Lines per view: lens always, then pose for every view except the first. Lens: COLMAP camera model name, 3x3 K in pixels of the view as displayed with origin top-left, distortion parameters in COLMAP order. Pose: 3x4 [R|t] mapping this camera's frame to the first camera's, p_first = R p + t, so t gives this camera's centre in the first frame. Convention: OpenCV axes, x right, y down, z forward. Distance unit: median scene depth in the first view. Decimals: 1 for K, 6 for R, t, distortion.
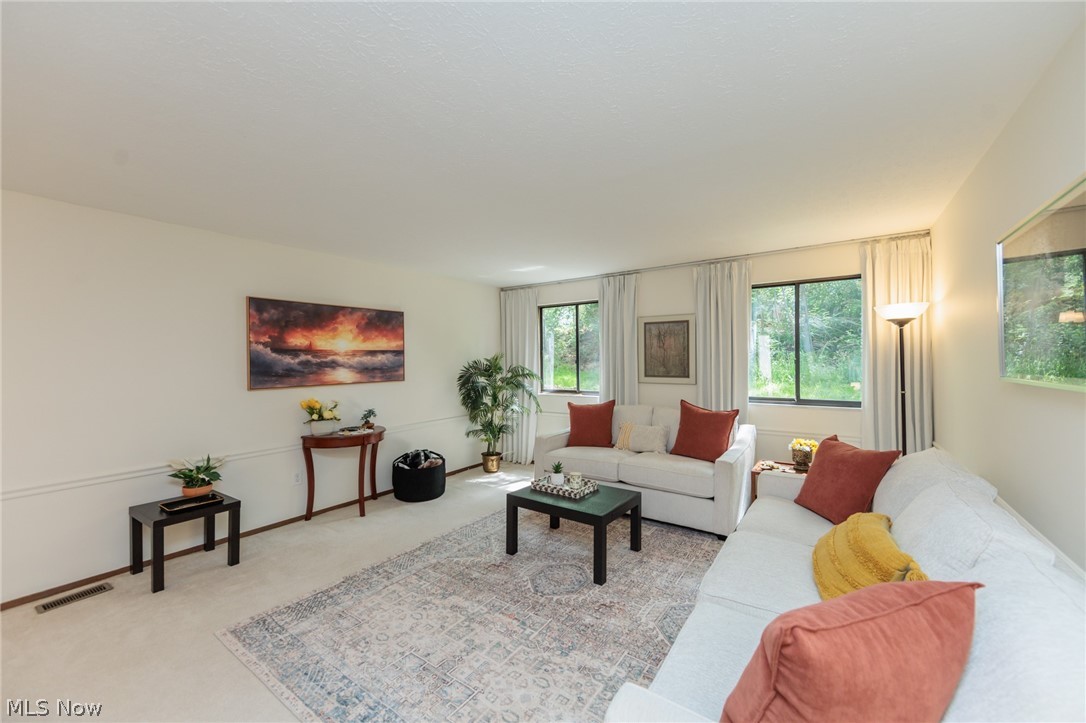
lens RADIAL K [[423.8, 0, 543.0], [0, 423.8, 358.9], [0, 0, 1]] dist [-0.003571, 0.000103]
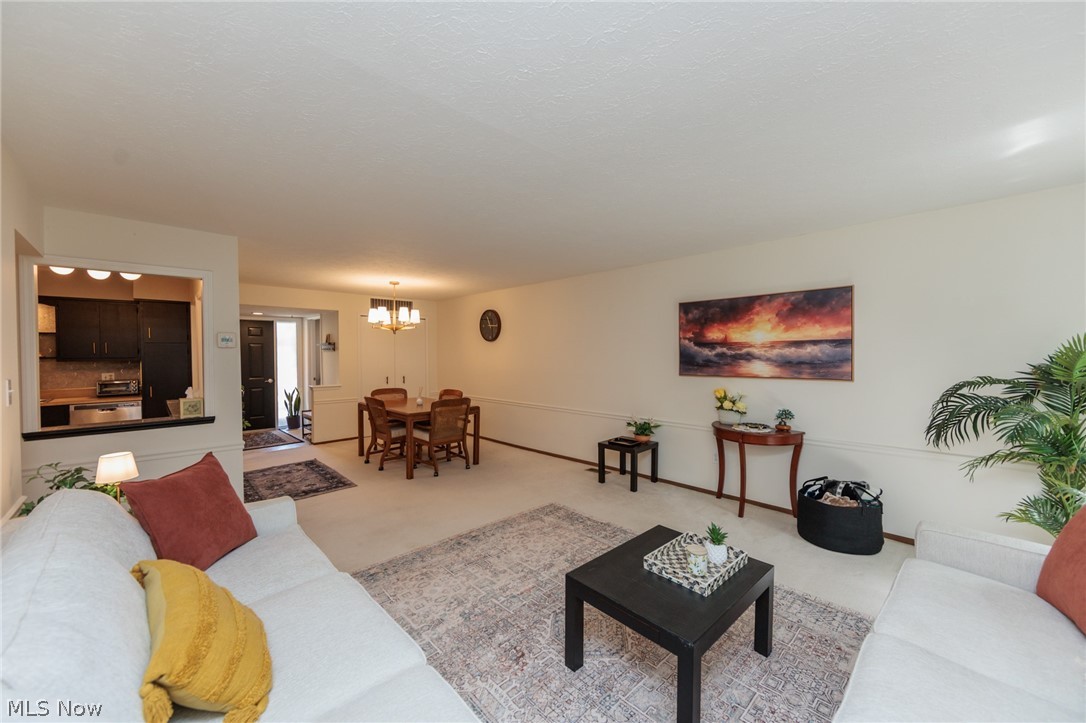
lens RADIAL K [[423.8, 0, 545.5], [0, 423.8, 360.5], [0, 0, 1]] dist [-0.003571, 0.000103]
pose [[-0.201214, 0.030495, -0.979073, 0.577180], [0.011670, 0.999519, 0.028733, -0.012492], [0.979478, -0.005644, -0.201473, 0.755718]]
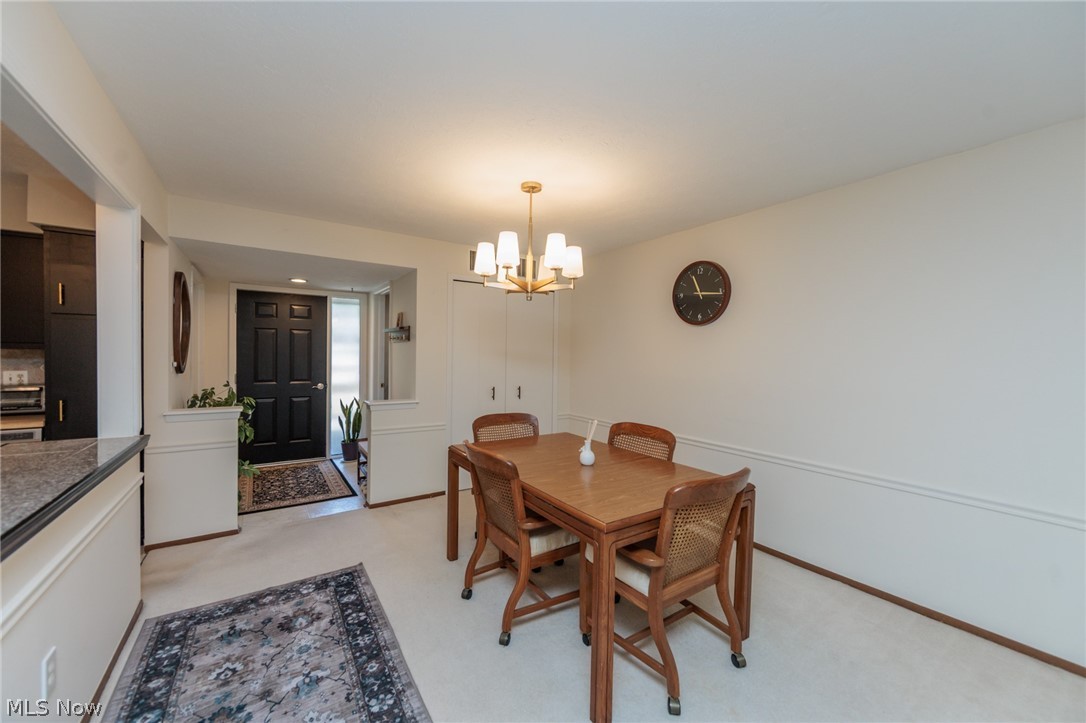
lens RADIAL K [[423.8, 0, 542.3], [0, 423.8, 361.6], [0, 0, 1]] dist [-0.003571, 0.000103]
pose [[-0.371457, 0.020842, -0.928216, -0.166163], [-0.005109, 0.999687, 0.024491, 0.012901], [0.928436, 0.013840, -0.371234, 0.201985]]
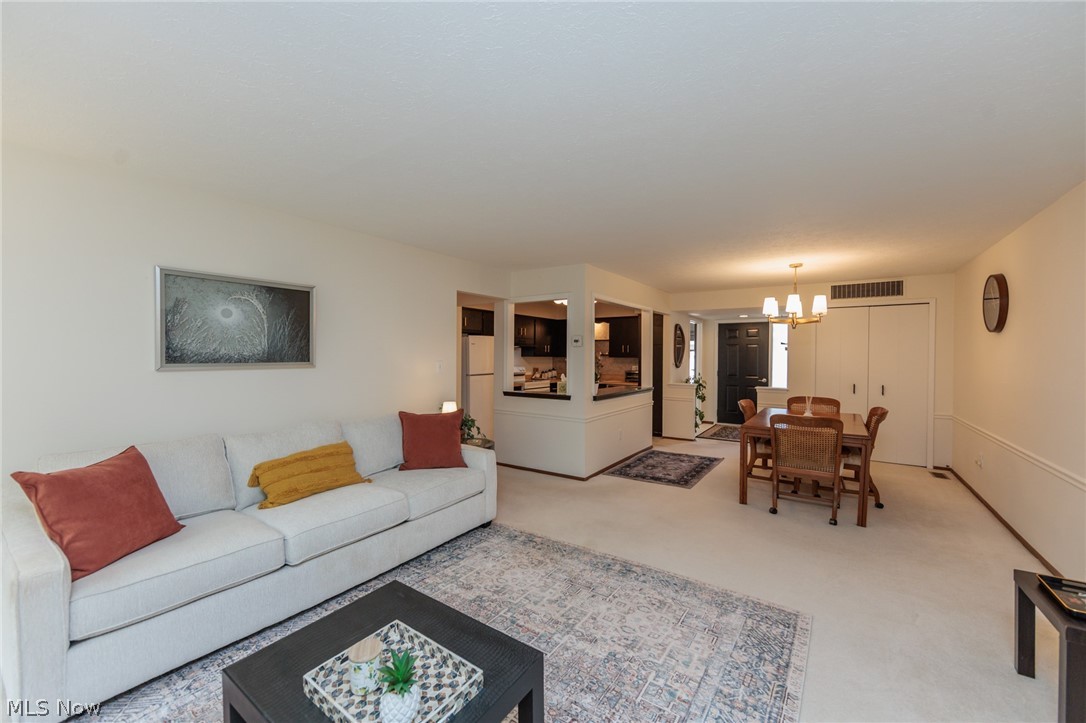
lens RADIAL K [[423.8, 0, 544.2], [0, 423.8, 360.7], [0, 0, 1]] dist [-0.003571, 0.000103]
pose [[-0.999988, 0.004825, -0.001056, -0.069687], [0.004815, 0.999946, 0.009208, 0.006979], [0.001101, 0.009203, -0.999957, 1.141088]]
